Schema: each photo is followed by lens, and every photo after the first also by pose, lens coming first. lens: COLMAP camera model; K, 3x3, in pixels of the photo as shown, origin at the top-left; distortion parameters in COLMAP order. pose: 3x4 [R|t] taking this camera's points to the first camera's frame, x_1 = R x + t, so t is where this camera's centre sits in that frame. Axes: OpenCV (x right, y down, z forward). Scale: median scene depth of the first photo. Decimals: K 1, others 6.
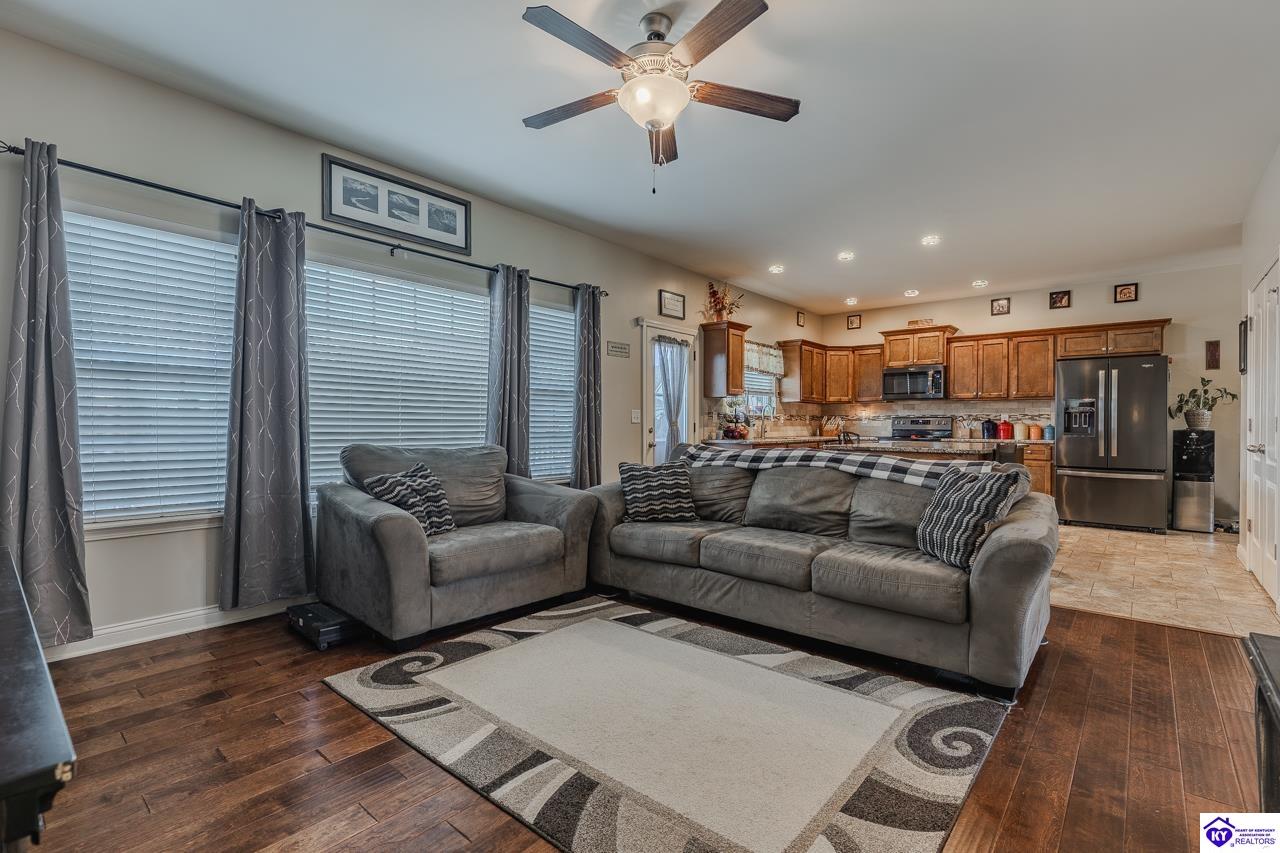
lens RADIAL K [[578.5, 0, 641.8], [0, 578.5, 425.2], [0, 0, 1]] dist [0.003840, 0.001312]
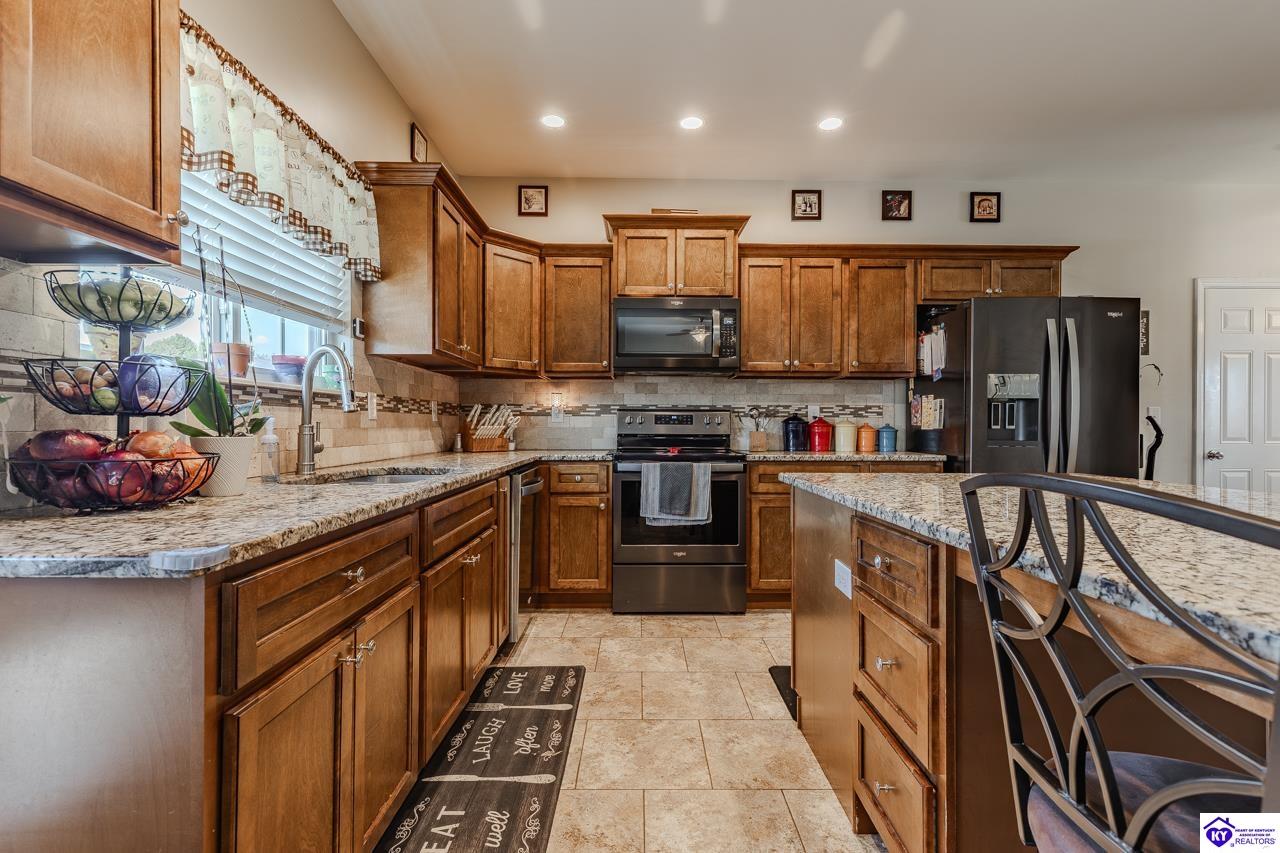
lens RADIAL K [[578.5, 0, 647.7], [0, 578.5, 428.6], [0, 0, 1]] dist [0.003840, 0.001312]
pose [[0.743328, -0.004597, 0.668911, 0.154650], [0.001148, 0.999984, 0.005597, -0.000327], [-0.668926, -0.003392, 0.743321, 0.728590]]
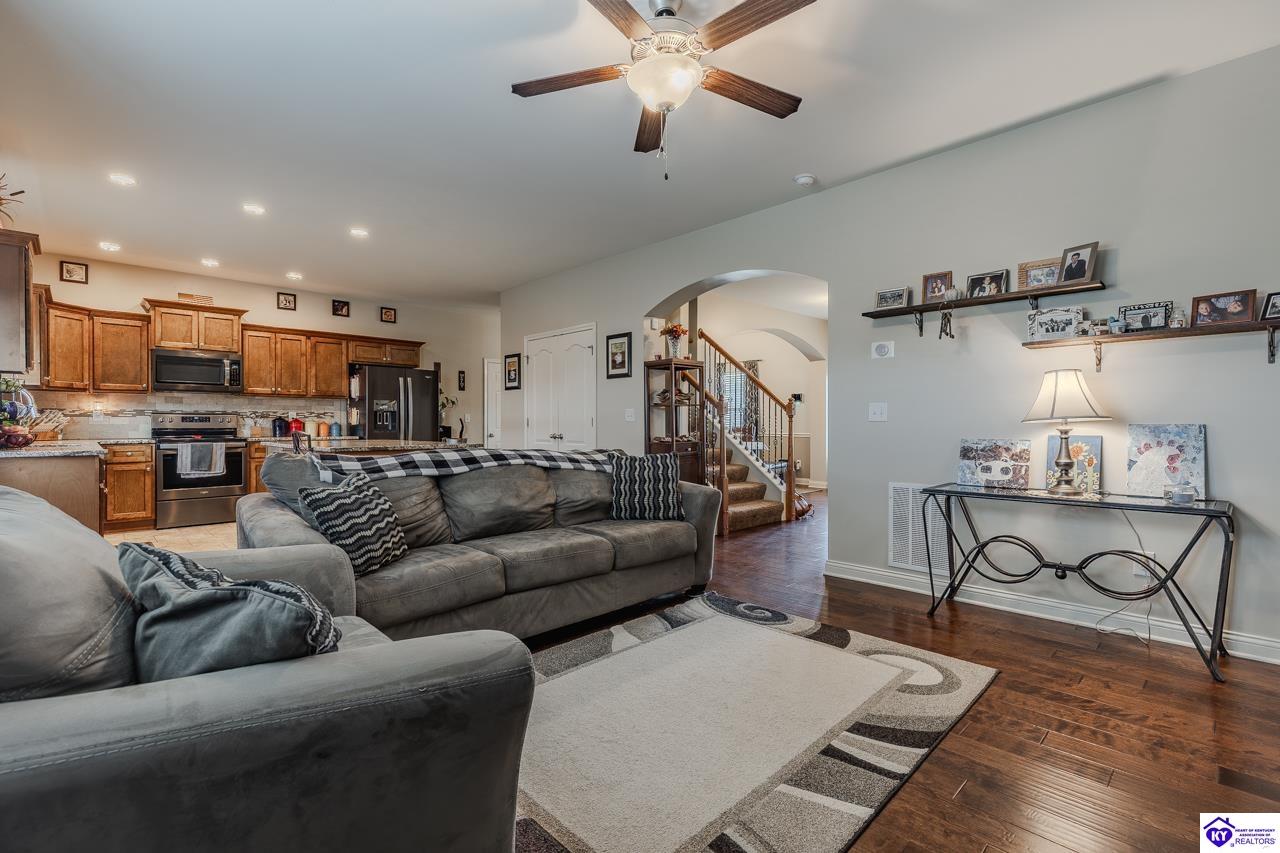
lens RADIAL K [[578.5, 0, 645.7], [0, 578.5, 426.6], [0, 0, 1]] dist [0.003840, 0.001312]
pose [[0.079064, -0.009455, 0.996825, -0.323279], [0.002572, 0.999954, 0.009281, -0.001065], [-0.996866, 0.001830, 0.079085, 0.333494]]
